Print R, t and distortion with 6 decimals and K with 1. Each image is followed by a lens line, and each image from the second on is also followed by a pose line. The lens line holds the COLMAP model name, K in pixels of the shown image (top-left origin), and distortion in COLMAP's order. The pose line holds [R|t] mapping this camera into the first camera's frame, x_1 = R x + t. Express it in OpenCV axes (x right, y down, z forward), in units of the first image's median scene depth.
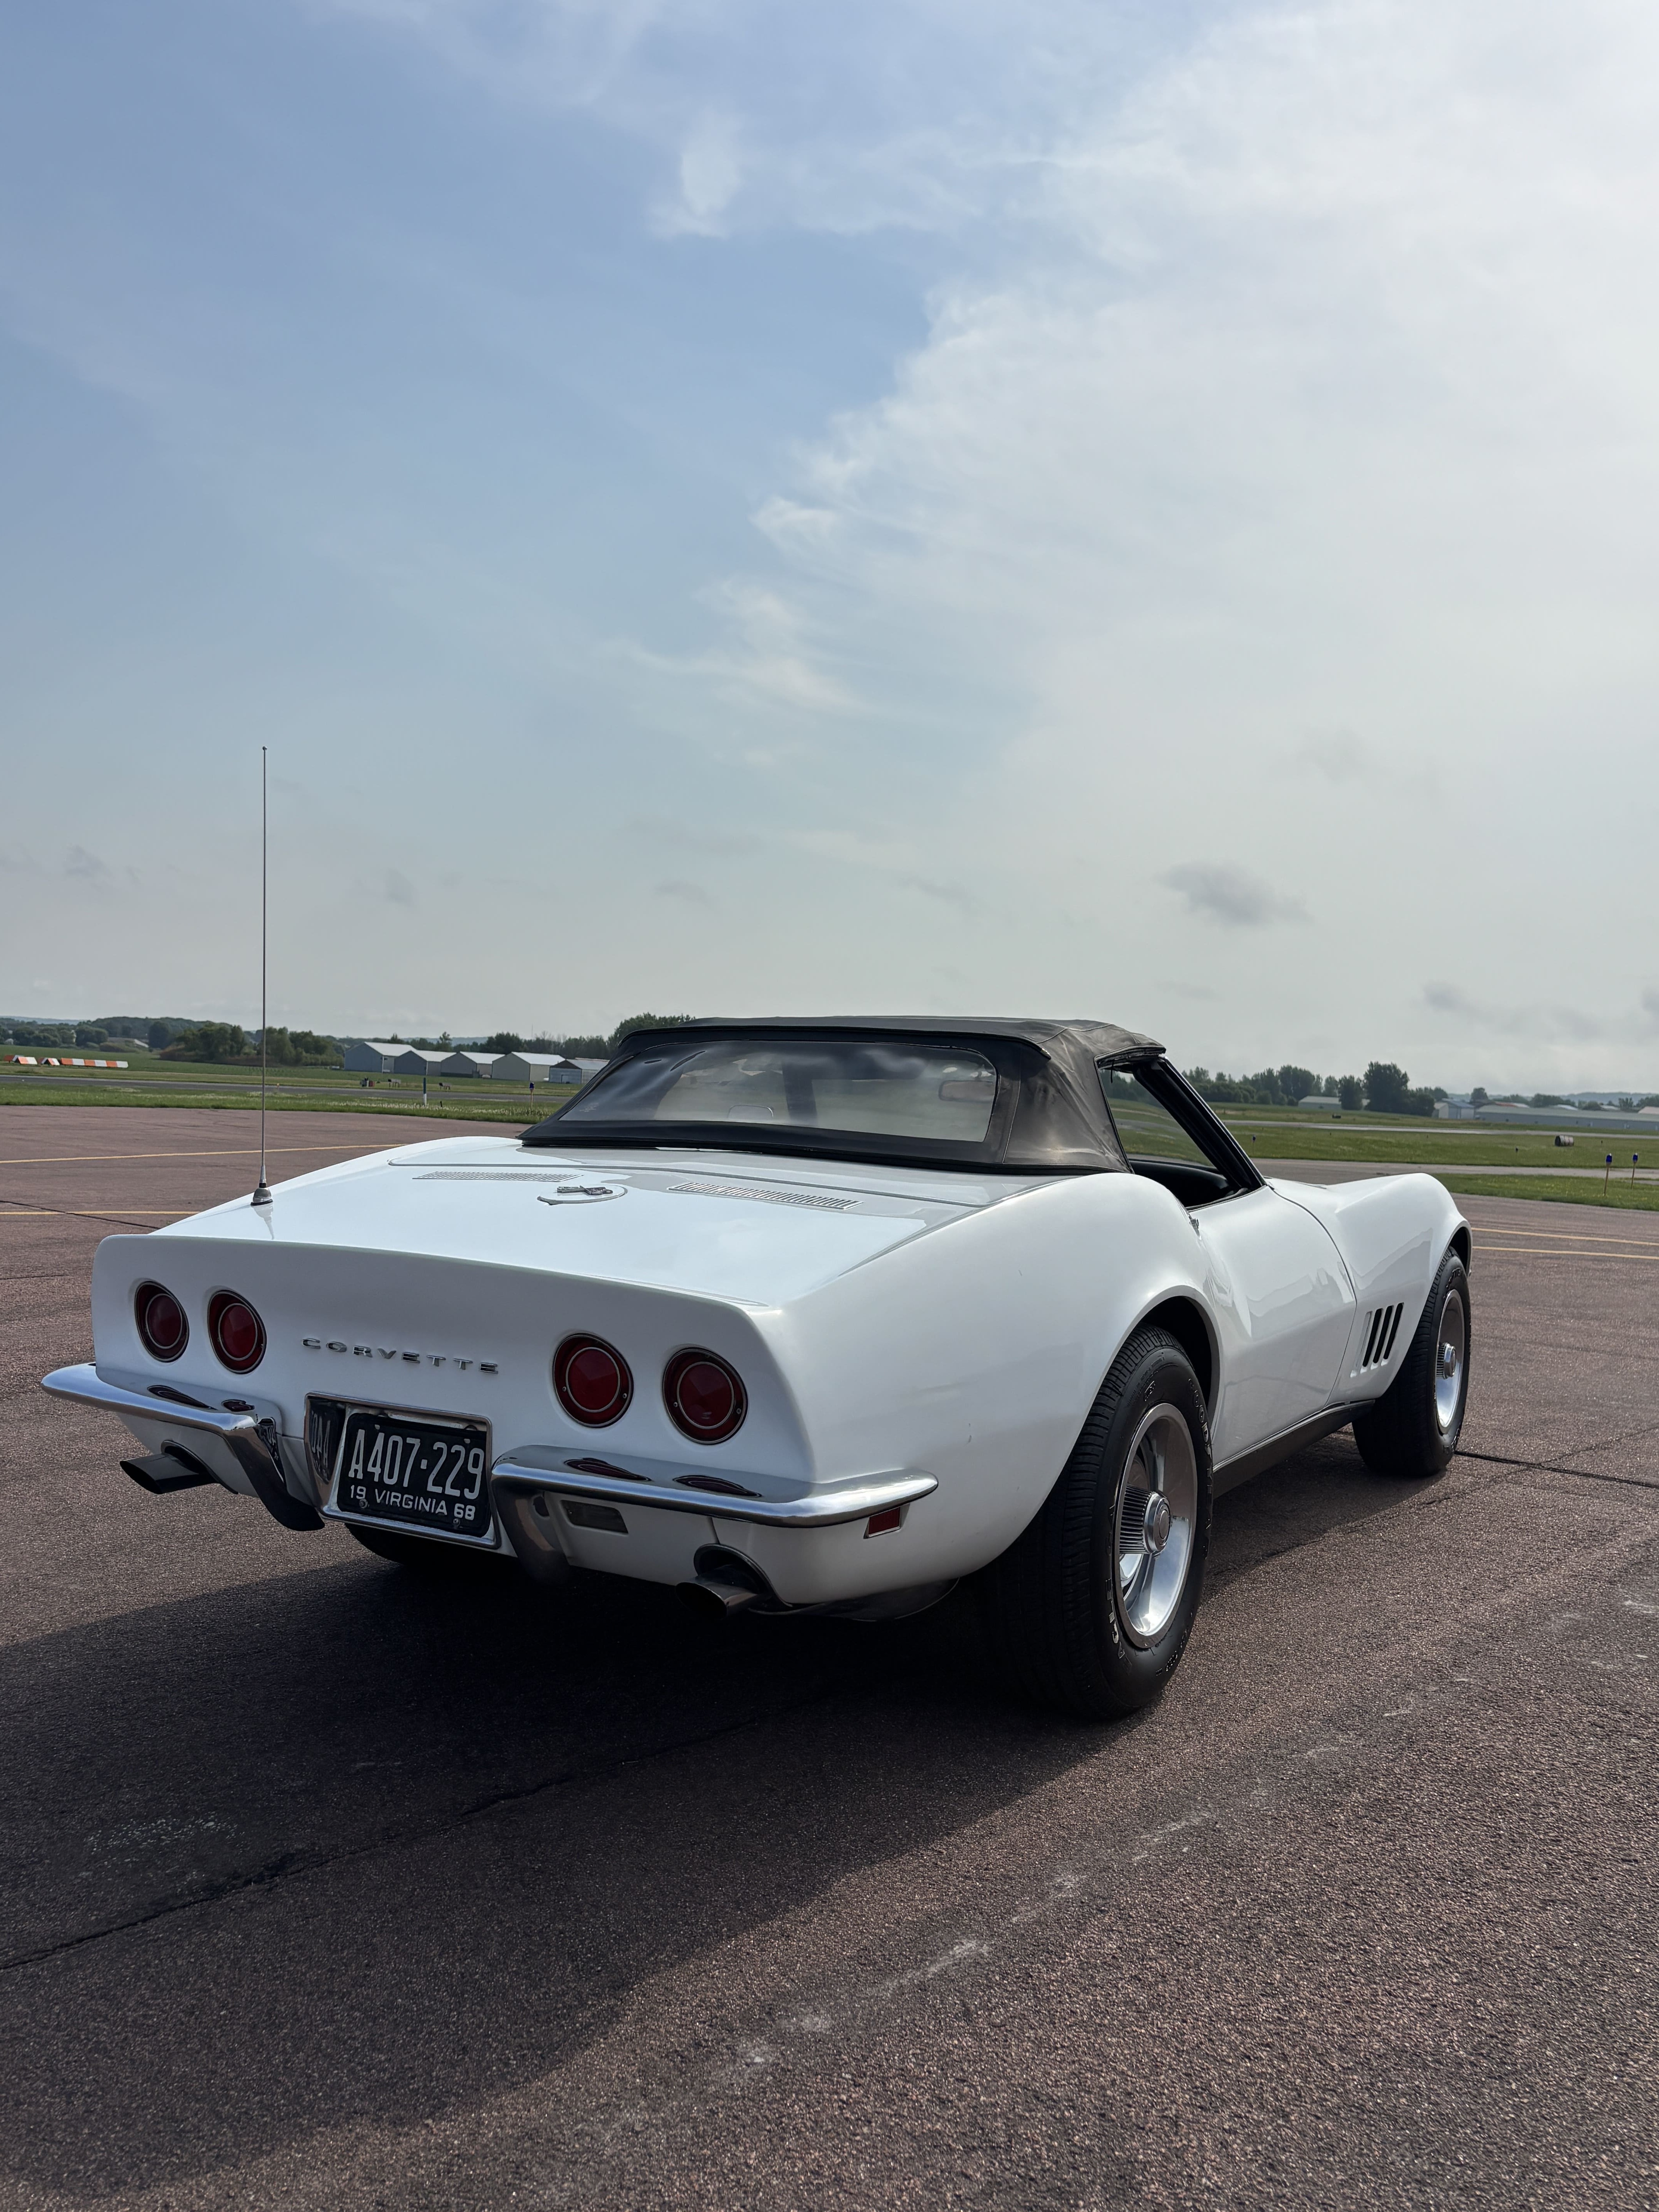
lens RADIAL K [[1858.1, 0, 829.5], [0, 1858.1, 1106.0], [0, 0, 1]] dist [0.040290, 0.003689]
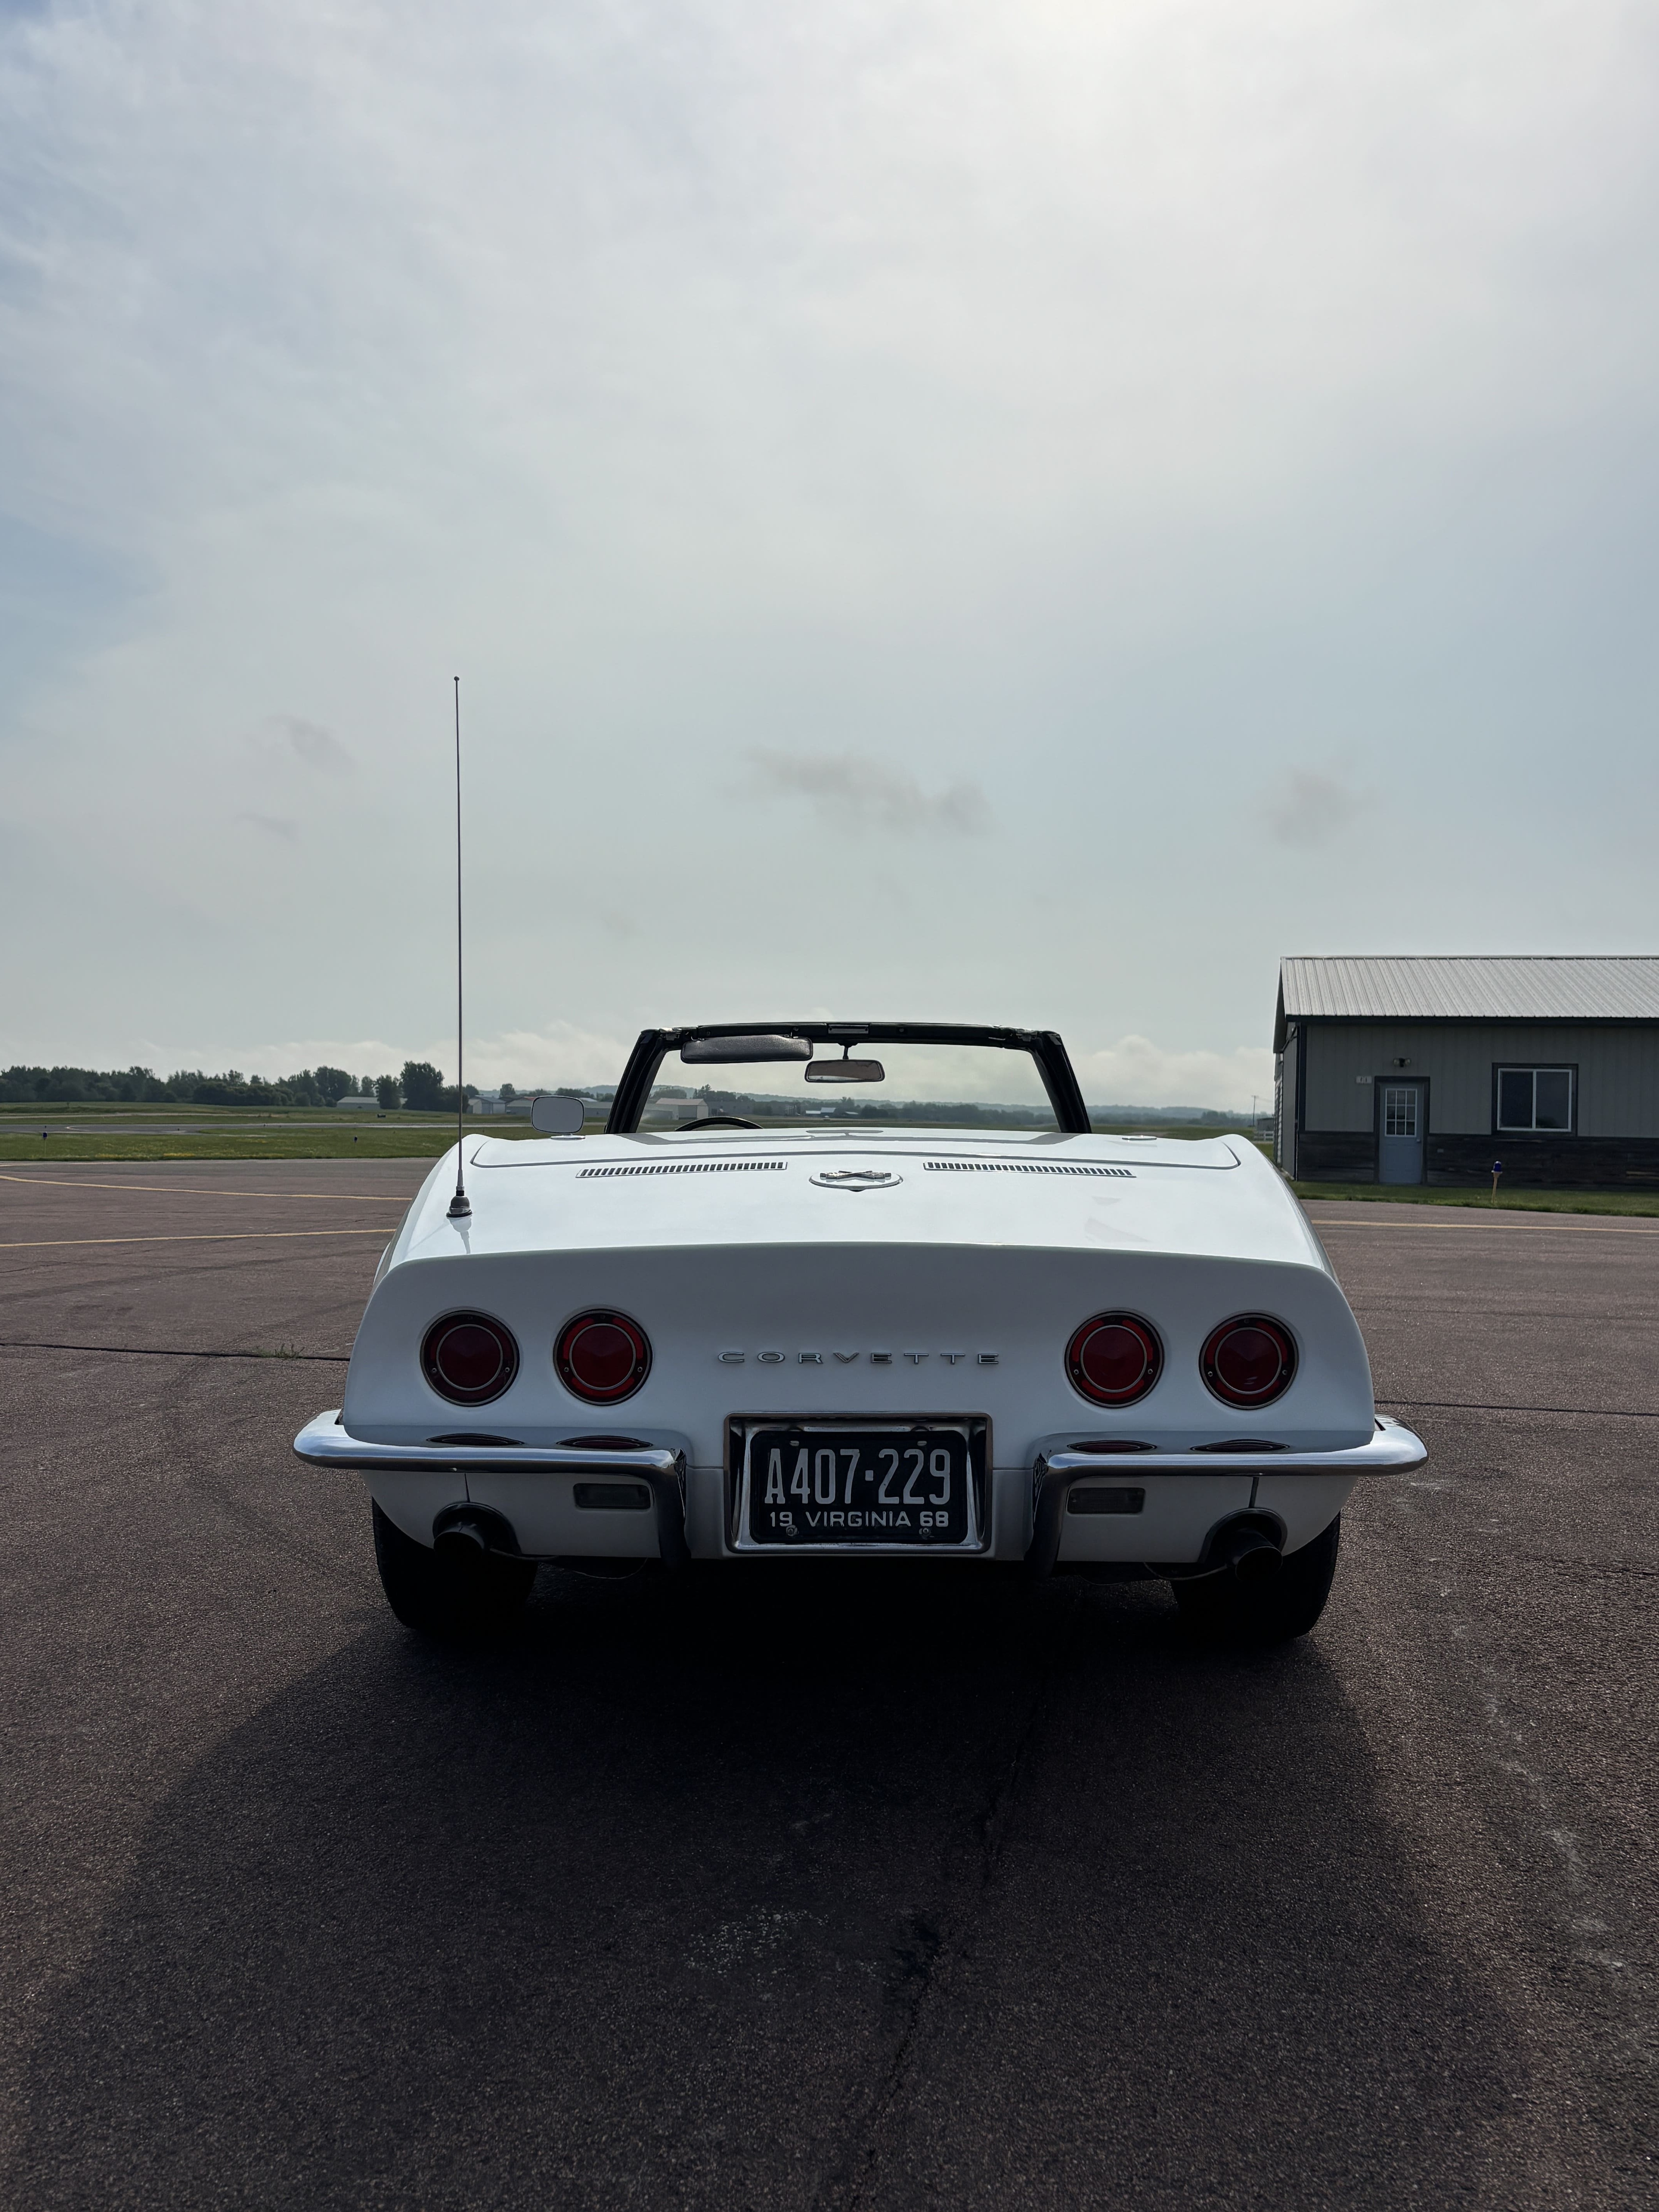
lens RADIAL K [[1831.2, 0, 829.5], [0, 1831.2, 1106.0], [0, 0, 1]] dist [0.114232, -0.142802]
pose [[0.861597, -0.032548, 0.506548, -0.688956], [0.032869, 0.999425, 0.008311, 0.002407], [-0.506527, 0.009489, 0.862172, 0.229535]]
